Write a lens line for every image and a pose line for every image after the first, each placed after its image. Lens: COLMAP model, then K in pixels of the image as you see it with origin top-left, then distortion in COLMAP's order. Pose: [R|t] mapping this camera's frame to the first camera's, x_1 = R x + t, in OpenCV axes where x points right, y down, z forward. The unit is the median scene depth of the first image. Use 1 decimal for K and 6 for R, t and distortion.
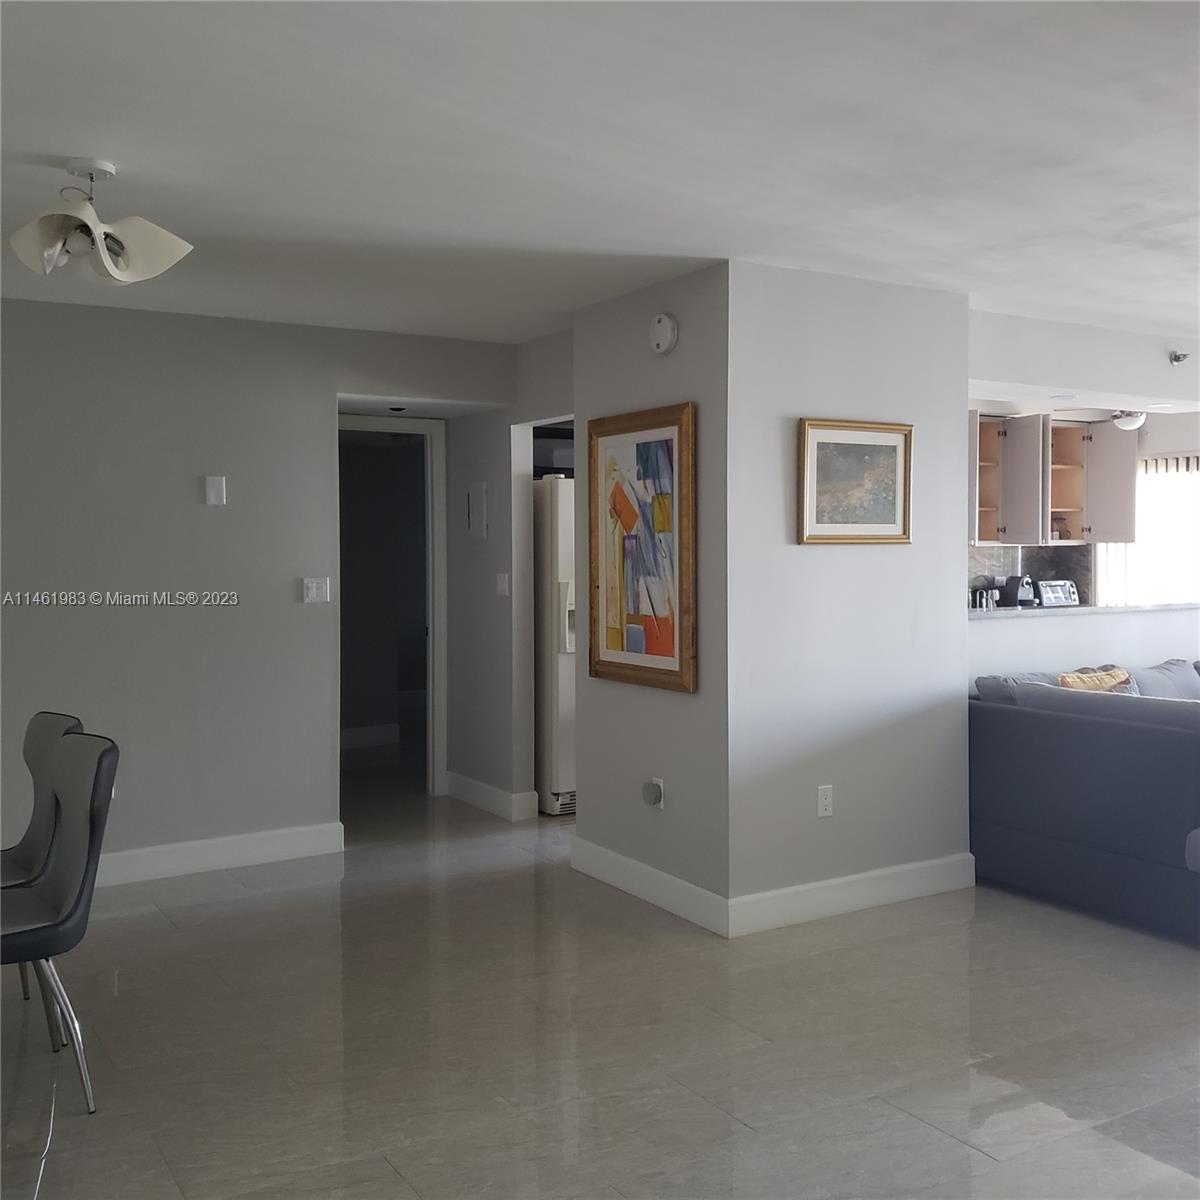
lens RADIAL K [[1222.3, 0, 602.5], [0, 1222.3, 577.1], [0, 0, 1]] dist [0.009320, 0.000000]
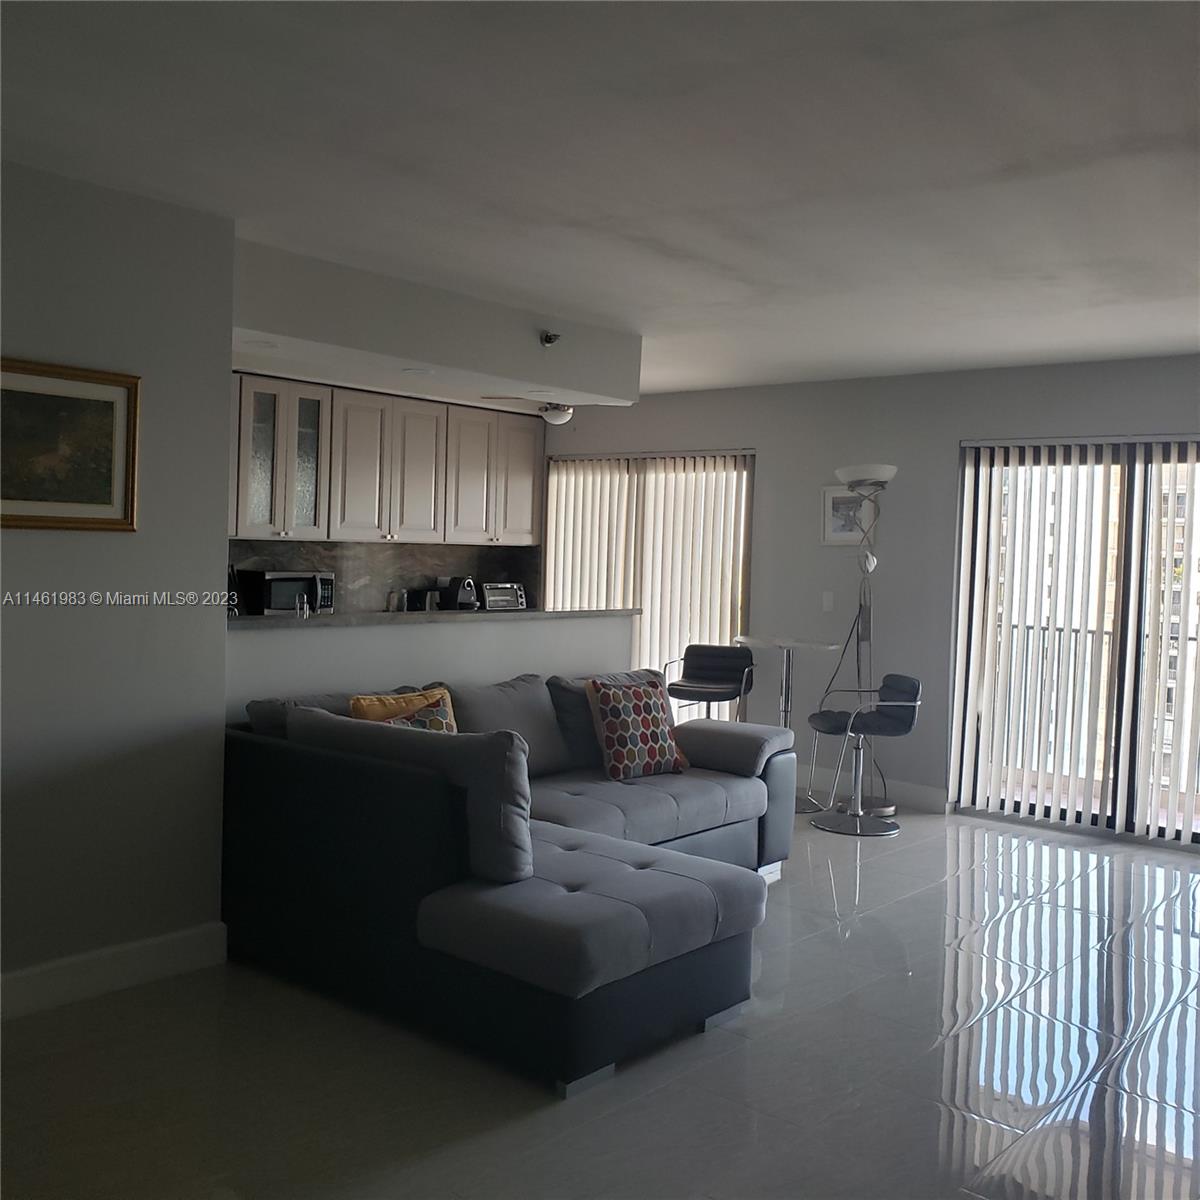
lens RADIAL K [[1222.3, 0, 608.4], [0, 1222.3, 592.0], [0, 0, 1]] dist [0.009320, 0.000000]
pose [[0.945963, 0.023415, 0.323427, 0.271252], [-0.028640, 0.999525, 0.011403, -0.005929], [-0.323006, -0.020050, 0.946184, 0.163160]]
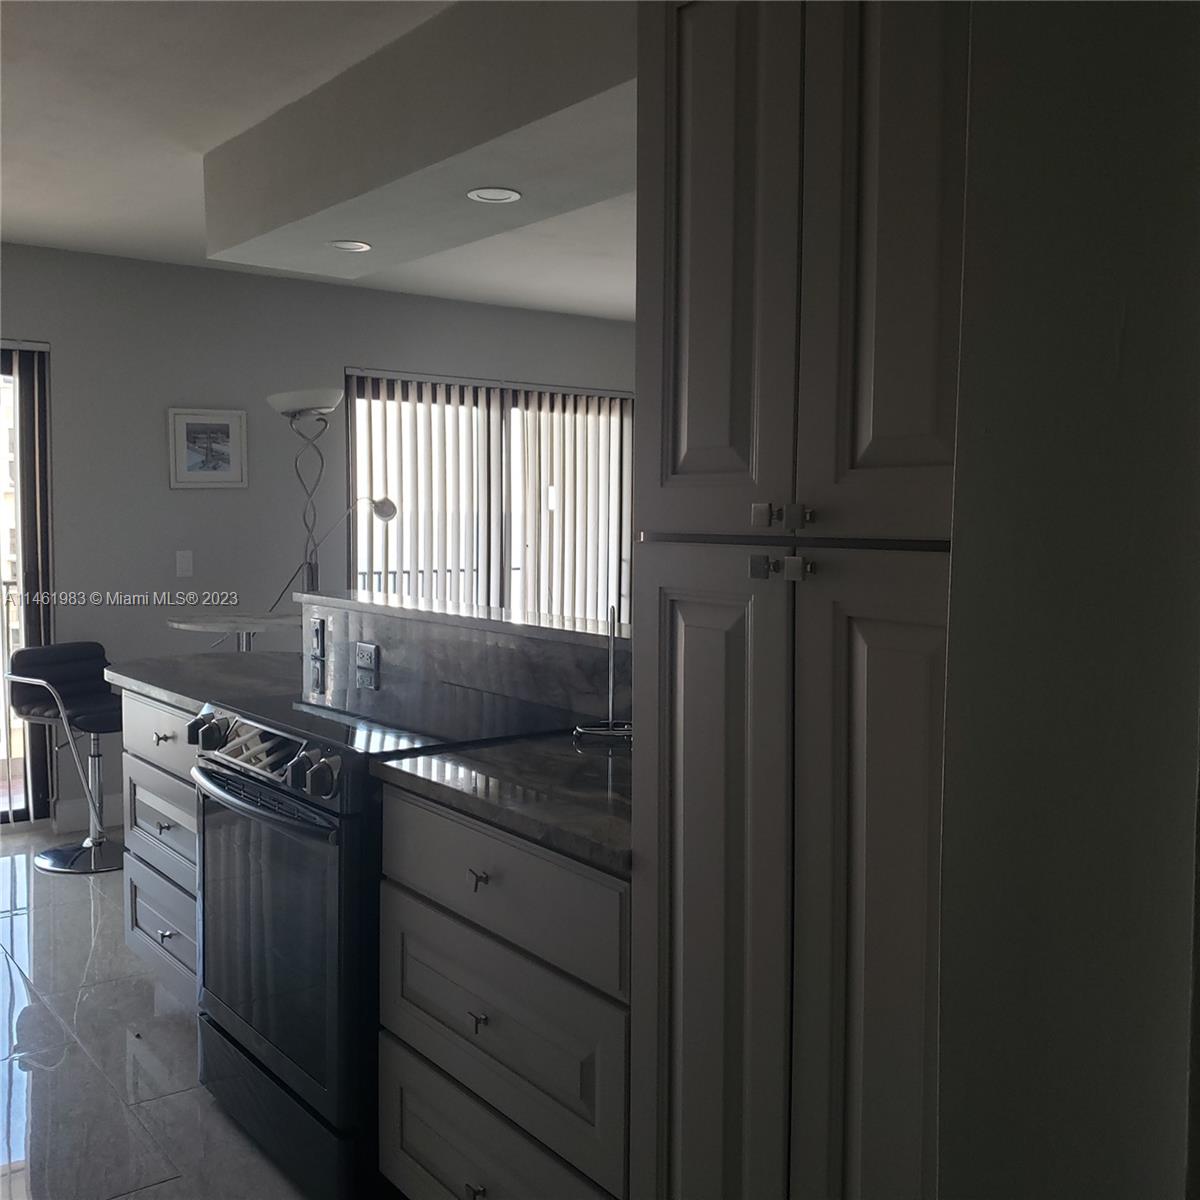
lens RADIAL K [[1222.3, 0, 599.7], [0, 1222.3, 599.6], [0, 0, 1]] dist [0.009320, 0.000000]
pose [[-0.111842, -0.082350, 0.990308, -0.114132], [0.005521, 0.996494, 0.083488, -0.040252], [-0.993711, 0.014805, -0.110995, 1.153621]]
